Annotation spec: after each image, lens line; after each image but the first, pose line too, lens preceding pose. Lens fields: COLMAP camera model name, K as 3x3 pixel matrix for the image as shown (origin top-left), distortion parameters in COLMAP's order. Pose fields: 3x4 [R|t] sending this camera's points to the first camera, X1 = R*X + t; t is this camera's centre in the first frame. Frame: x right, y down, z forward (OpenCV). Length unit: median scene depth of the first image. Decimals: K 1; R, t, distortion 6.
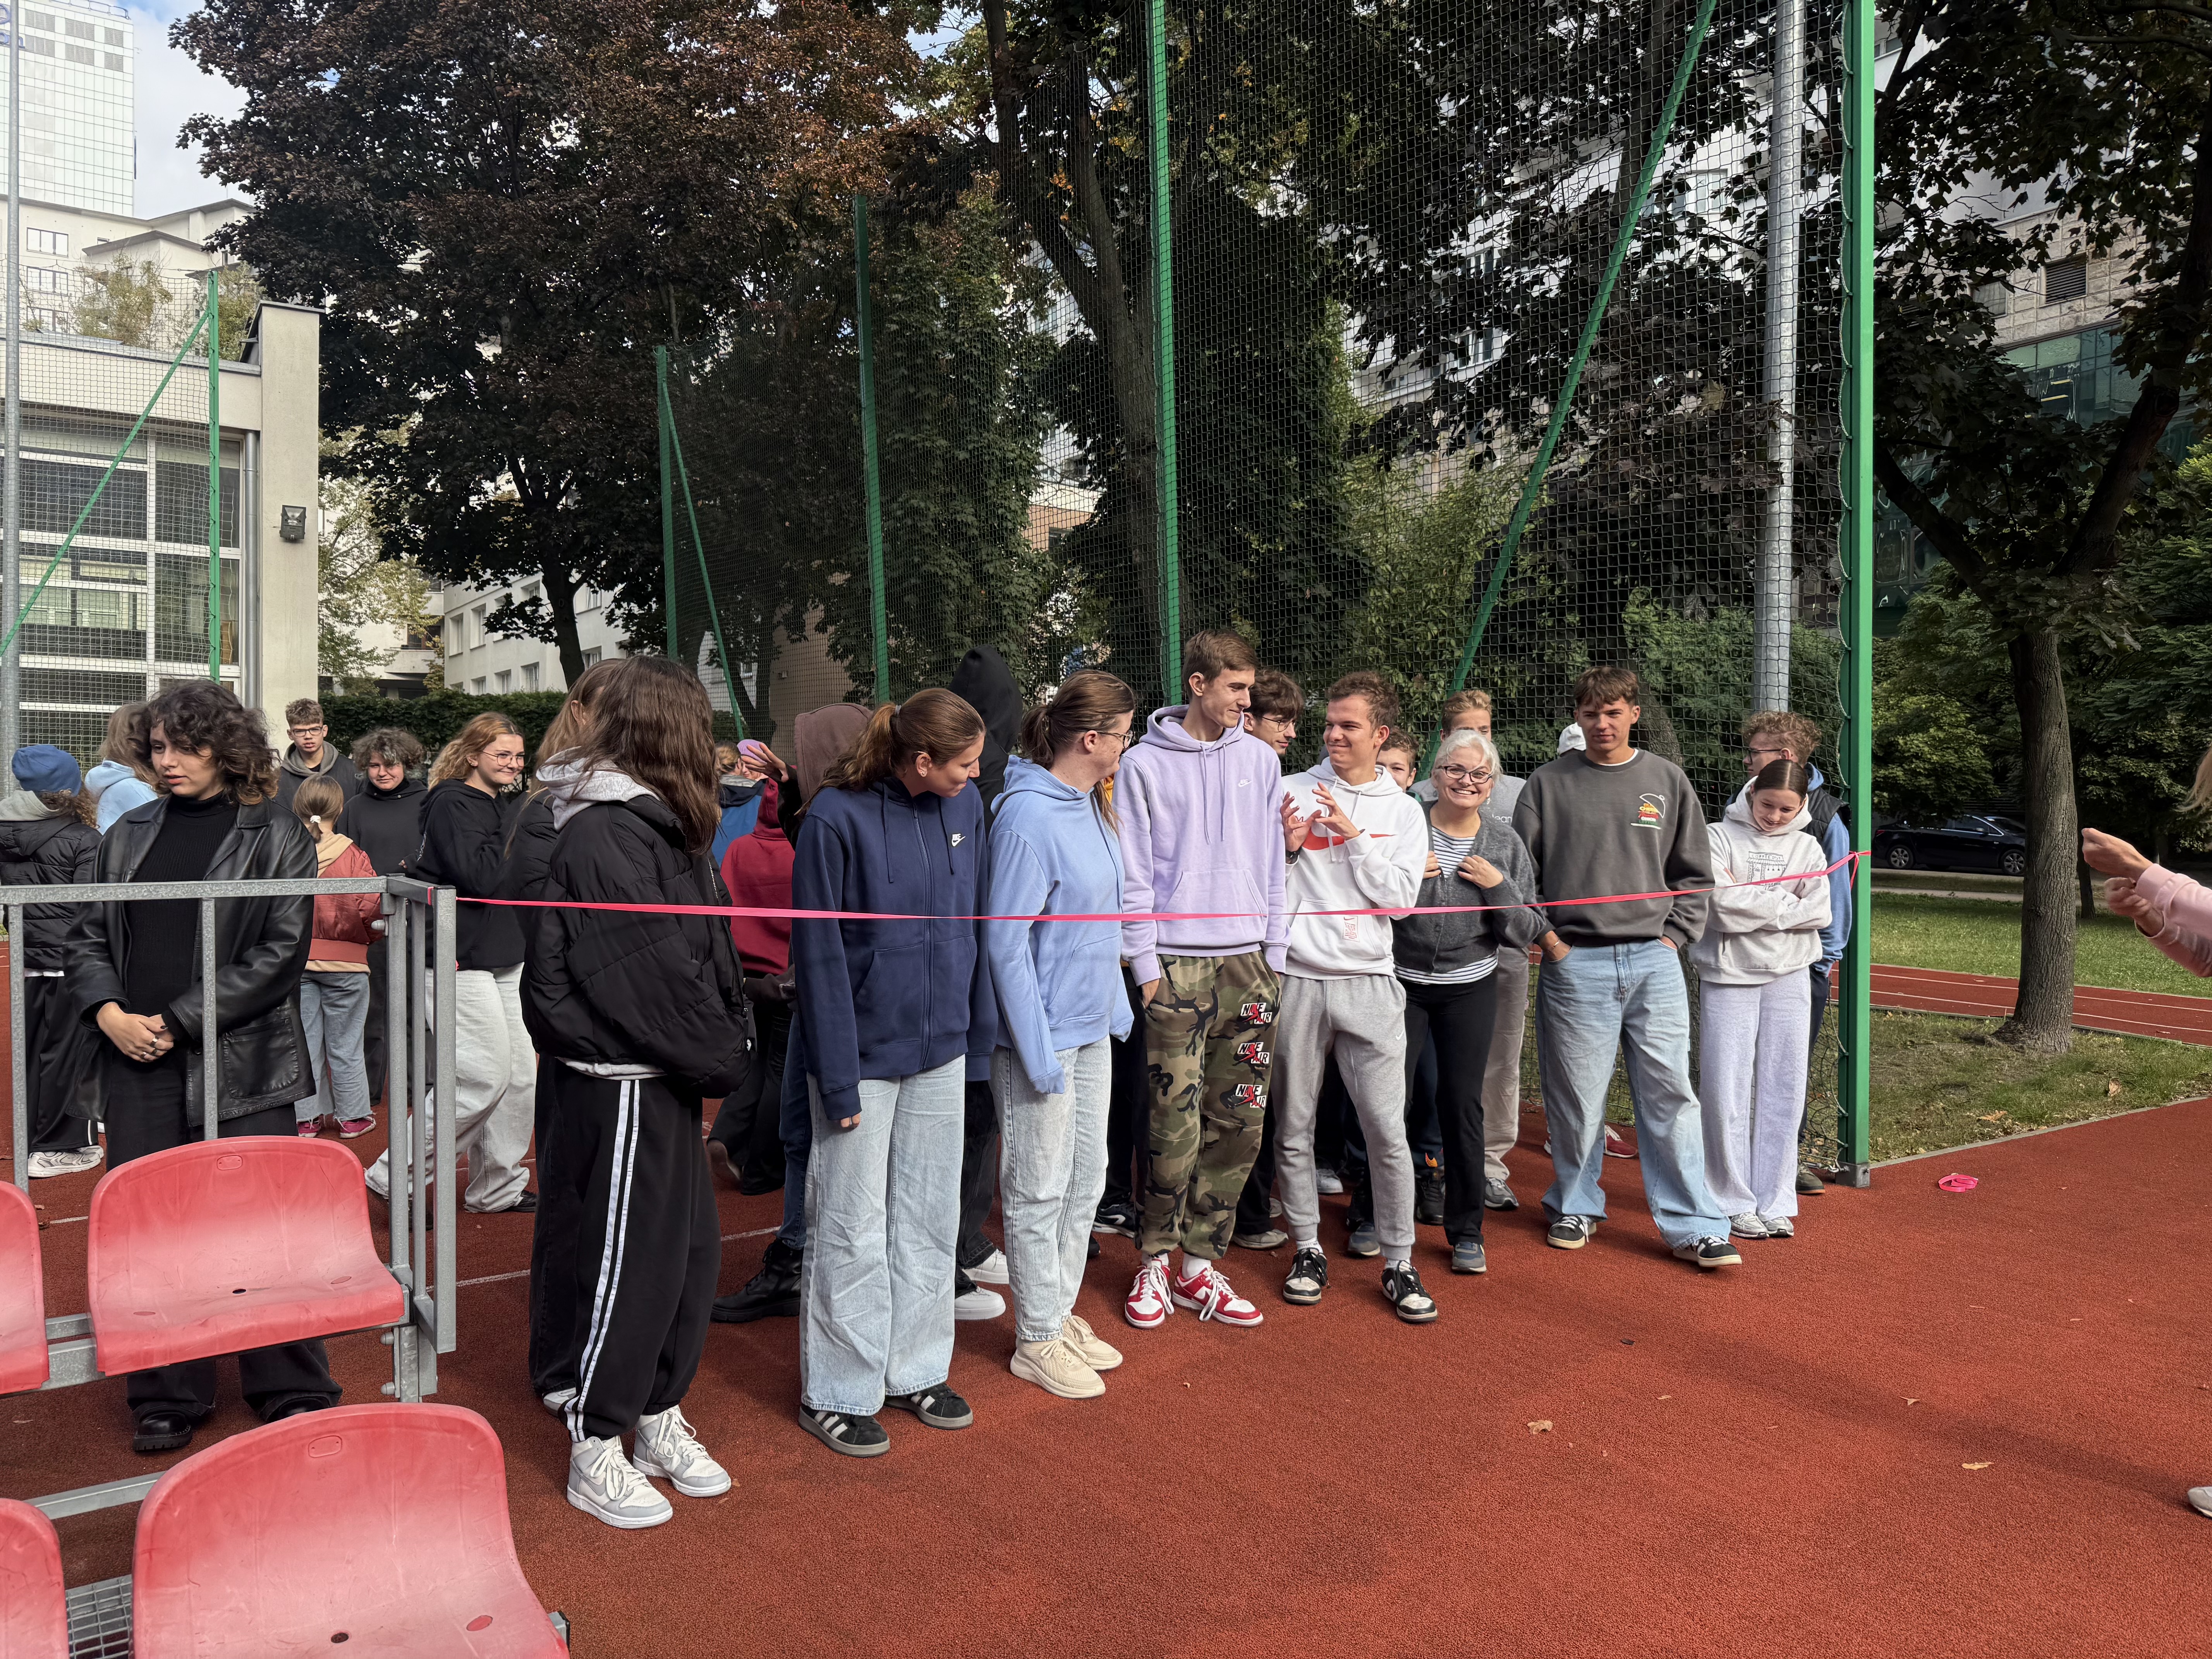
lens RADIAL K [[1526.0, 0, 1104.0], [0, 1526.0, 845.0], [0, 0, 1]] dist [0.015069, -0.024854]
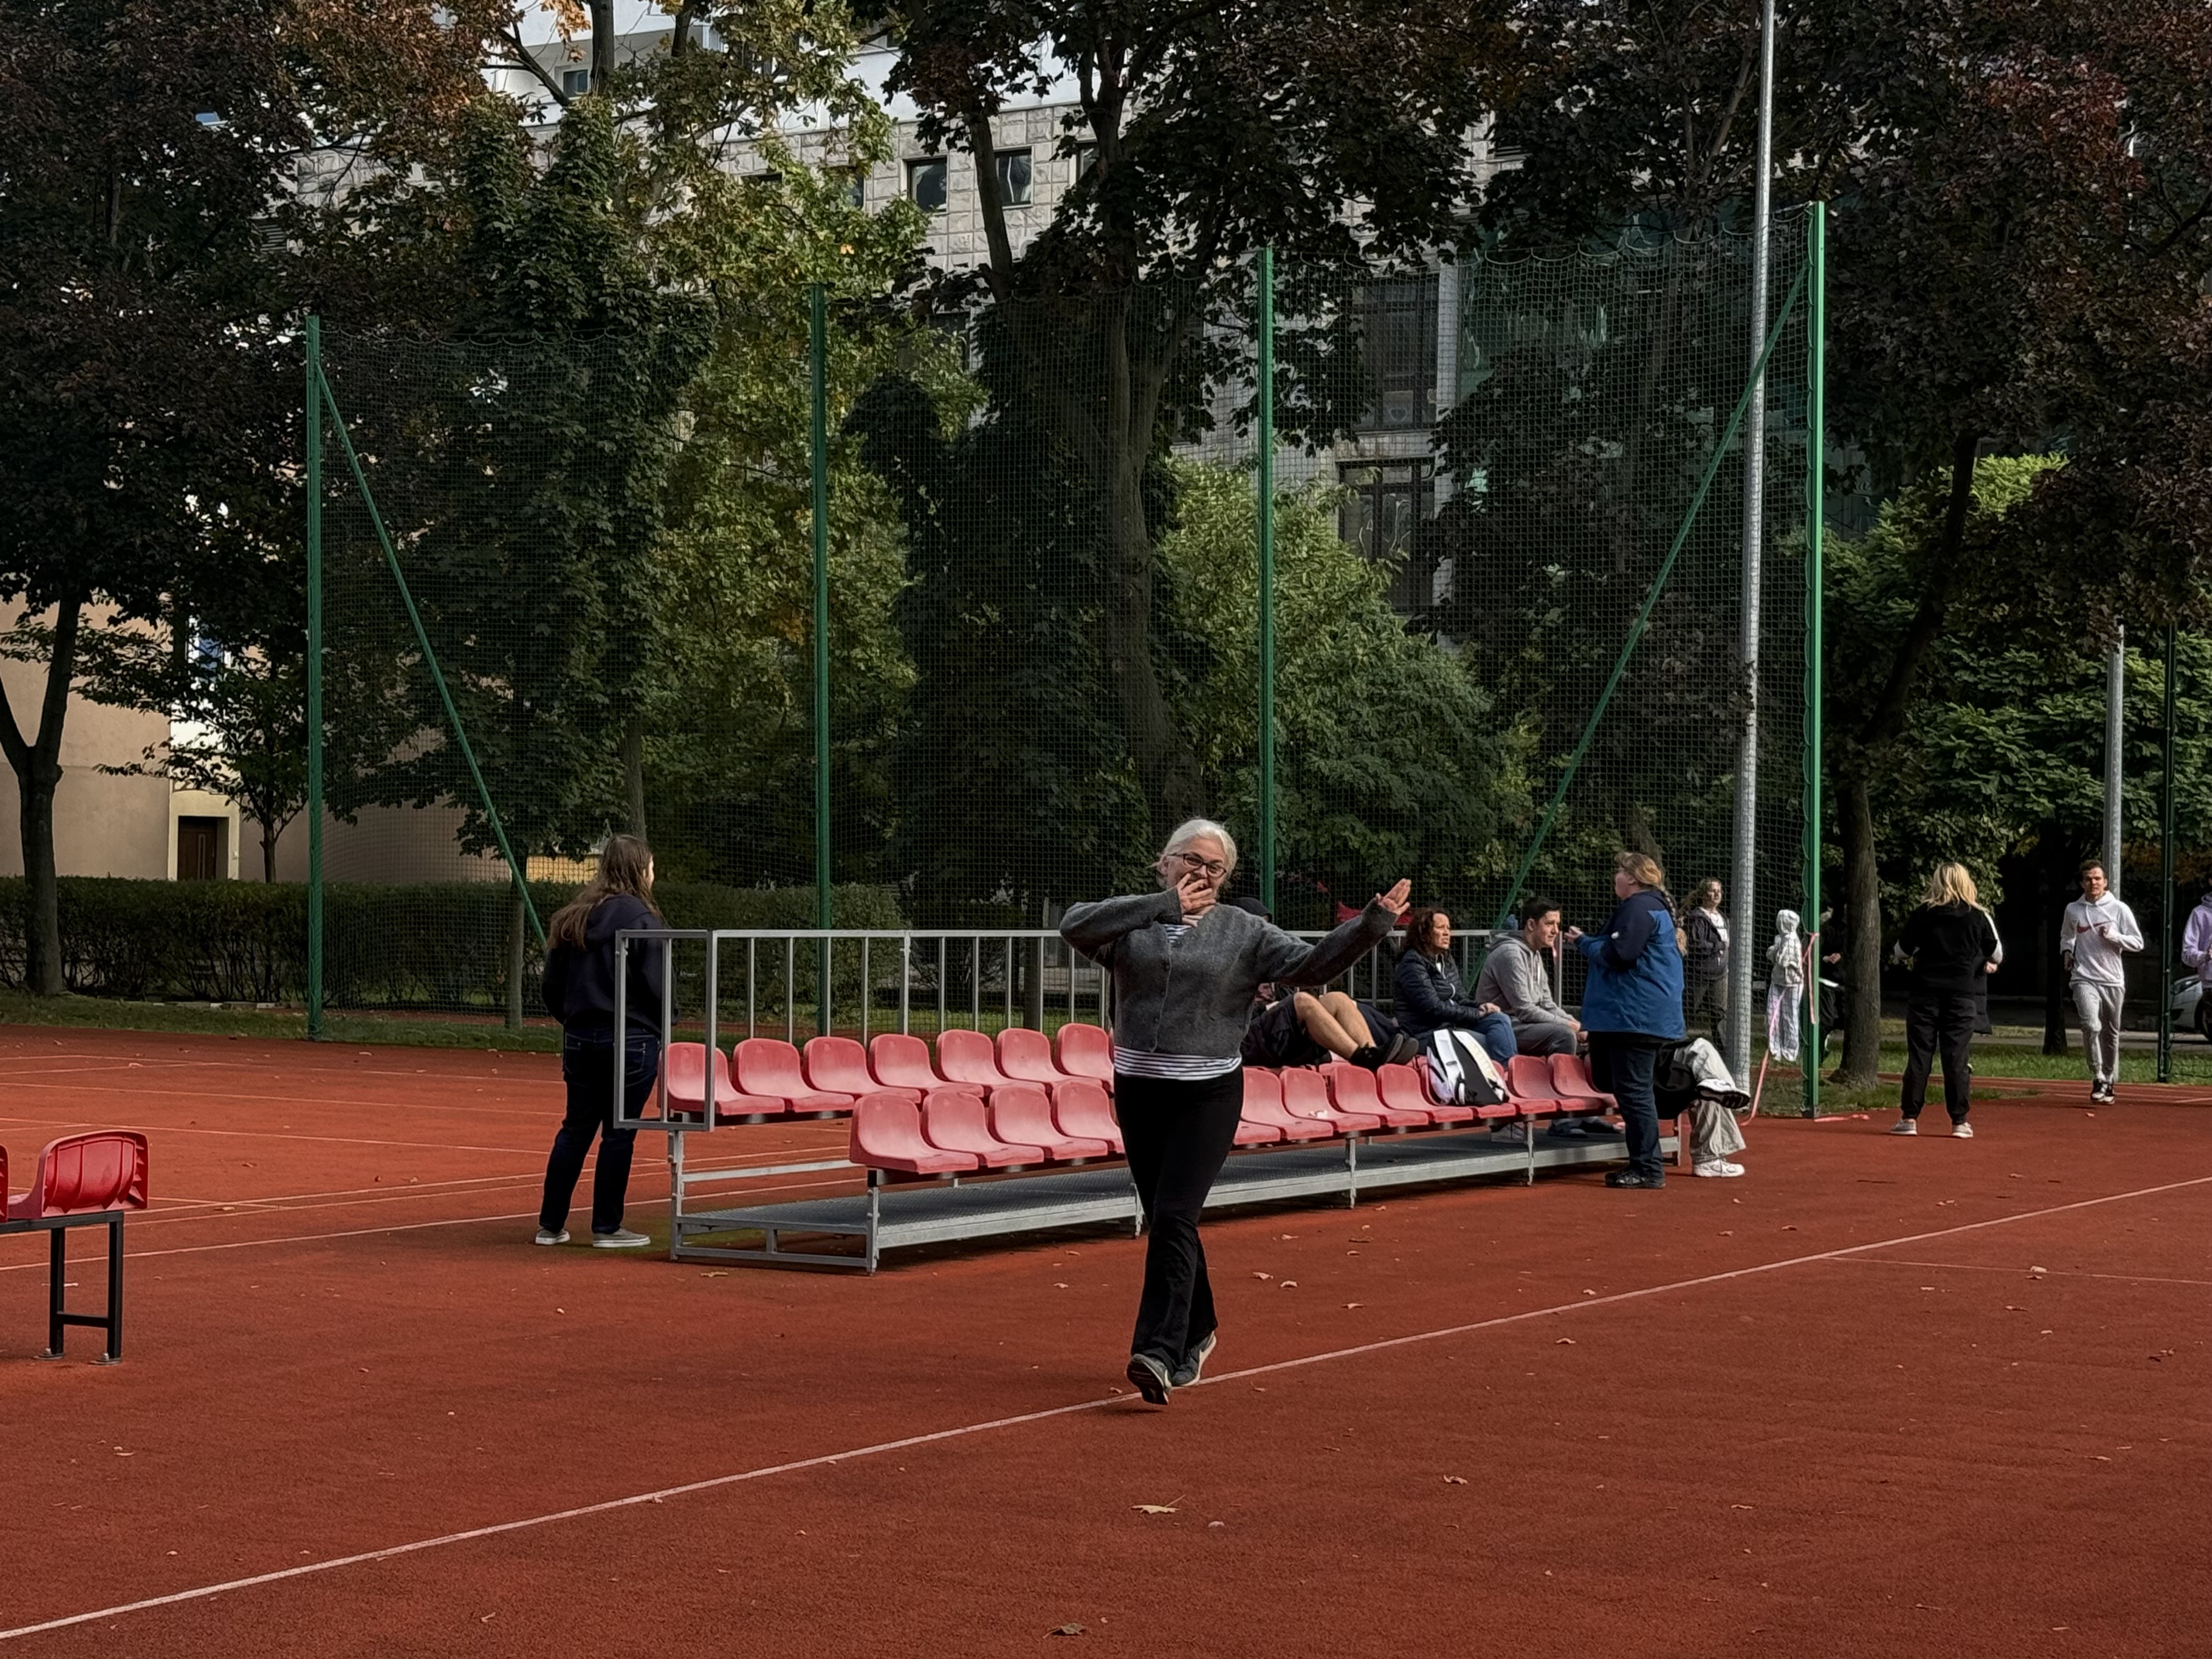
lens RADIAL K [[3887.0, 0, 1094.2], [0, 3887.0, 830.5], [0, 0, 1]] dist [0.123321, 0.000000]
pose [[0.909313, 0.012744, 0.415919, -1.452669], [0.005306, 0.999095, -0.042213, 0.046399], [-0.416080, 0.040591, 0.908422, -1.873133]]
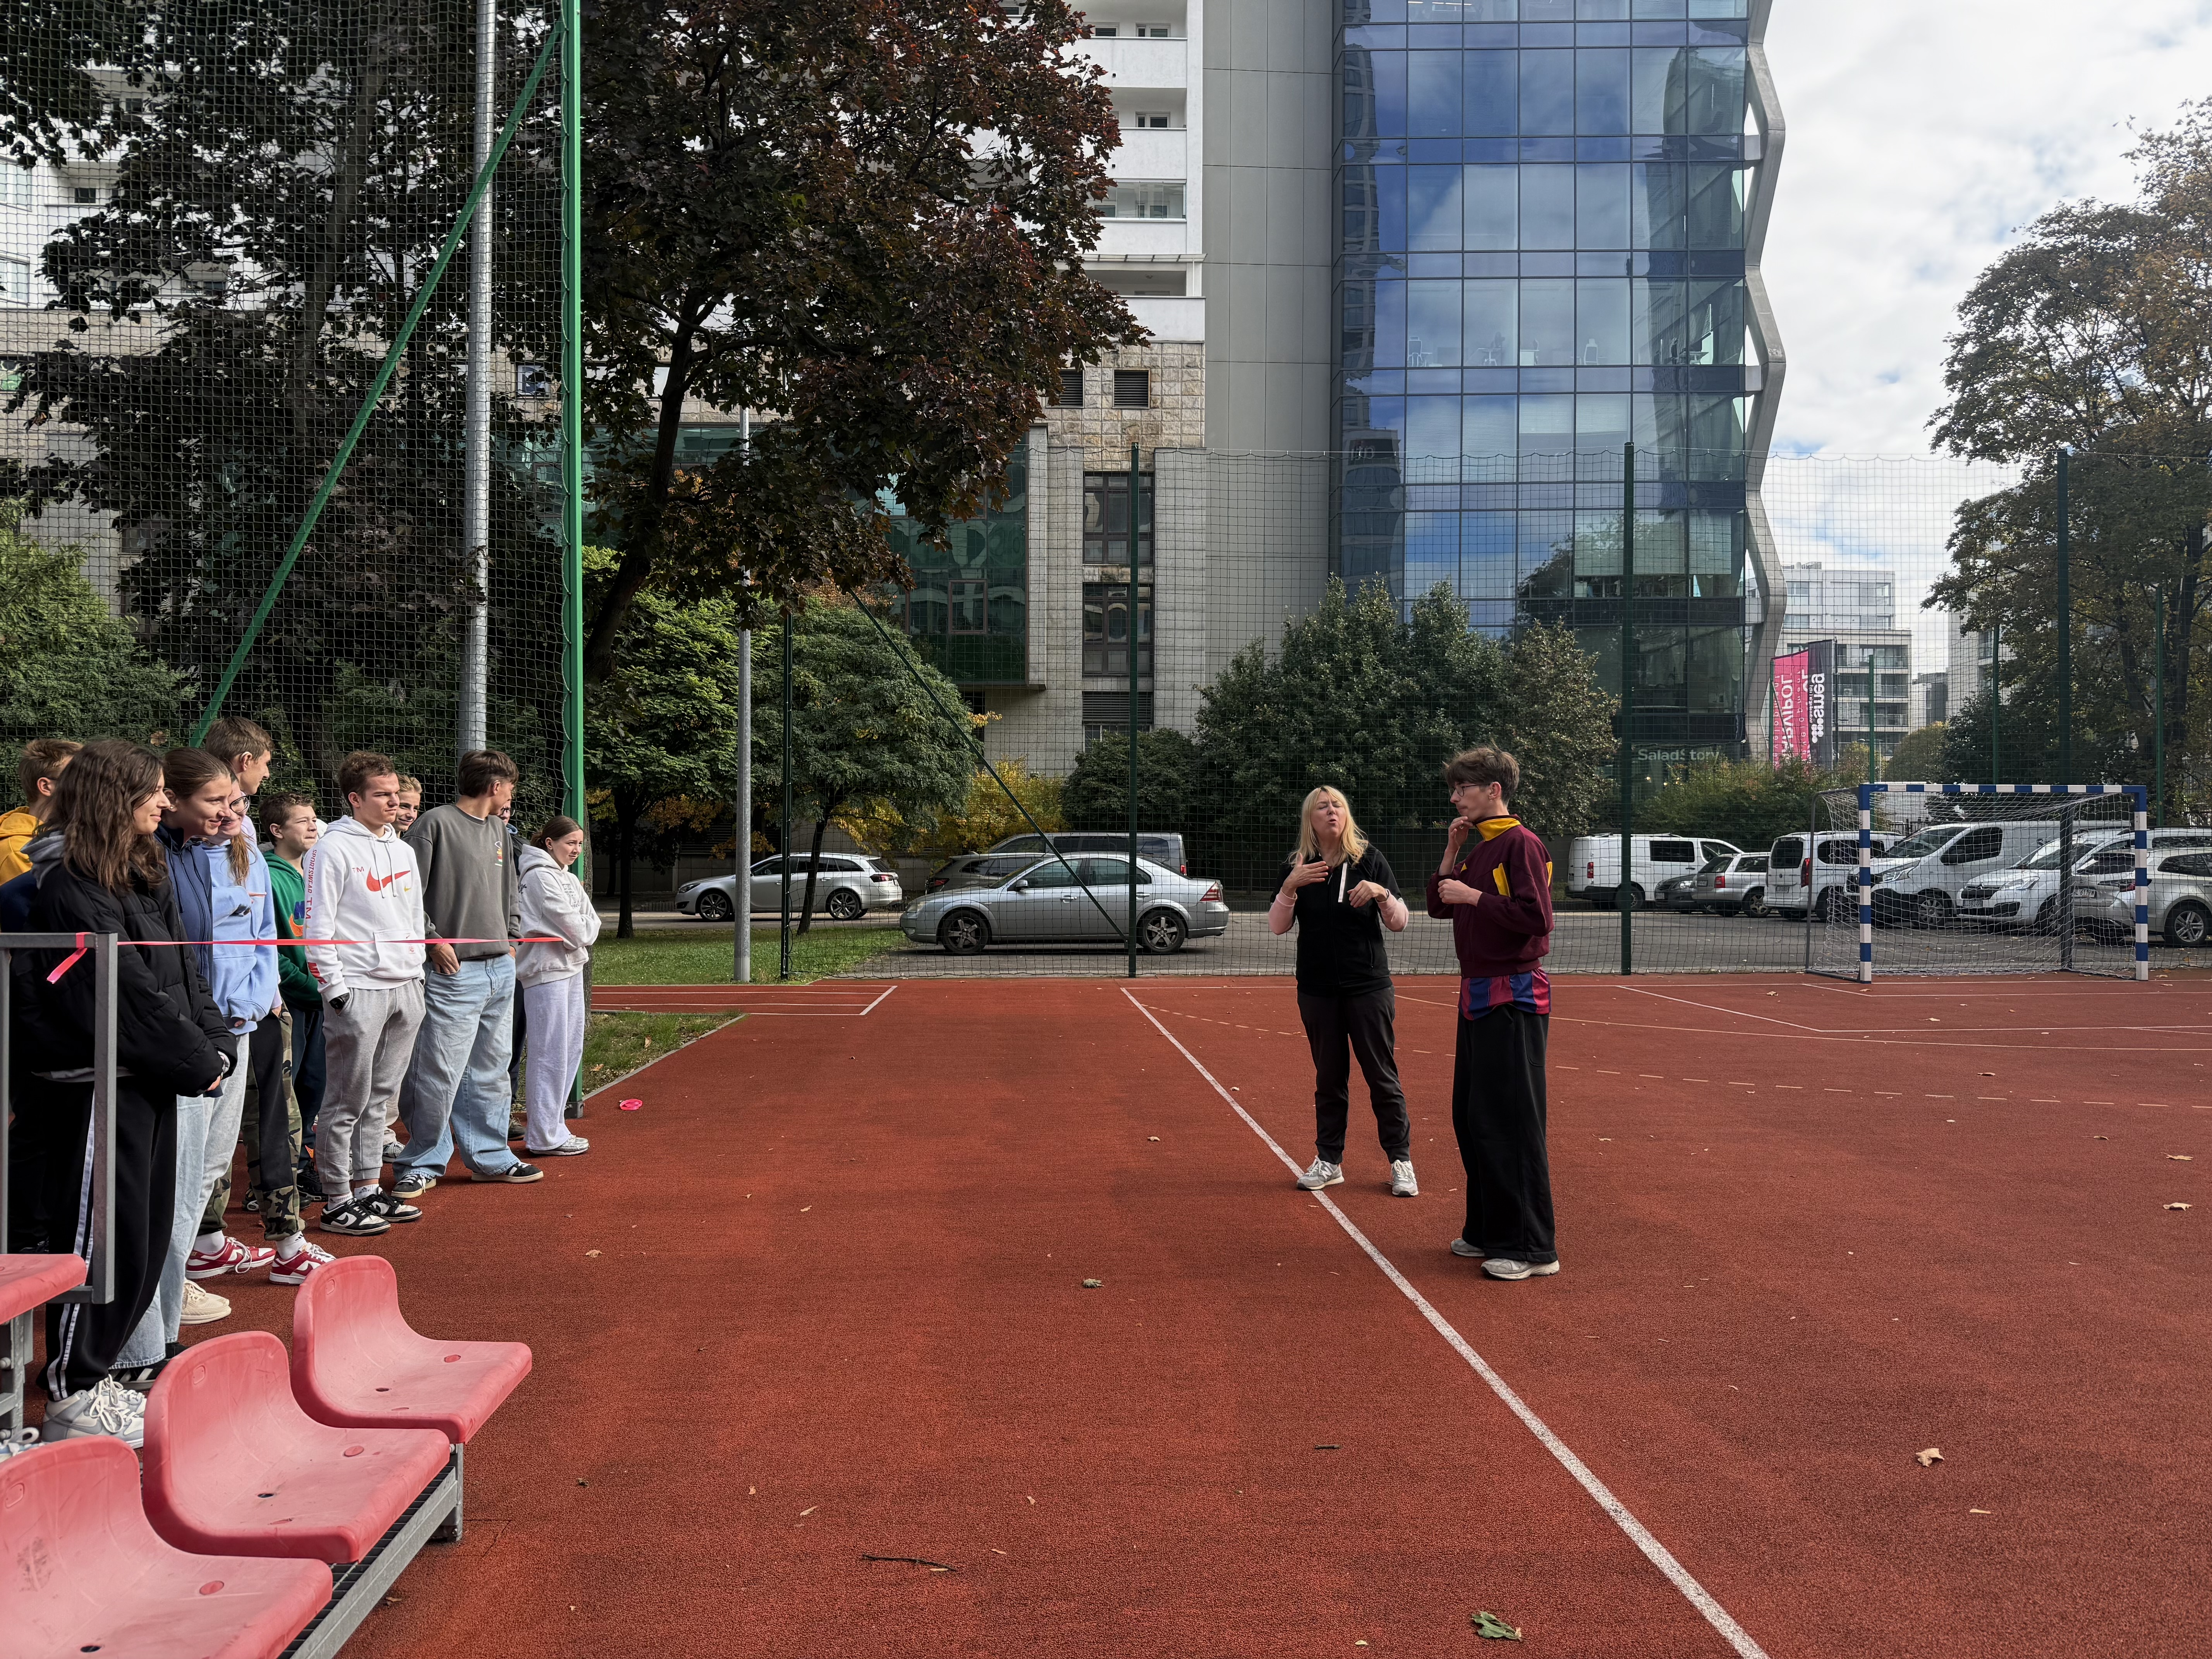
lens RADIAL K [[1526.0, 0, 1112.8], [0, 1526.0, 861.5], [0, 0, 1]] dist [0.015069, -0.024854]
pose [[0.504994, -0.016416, 0.862967, -0.324654], [0.028793, 0.999583, 0.002166, -0.002069], [-0.862643, 0.023754, 0.505256, -0.102297]]
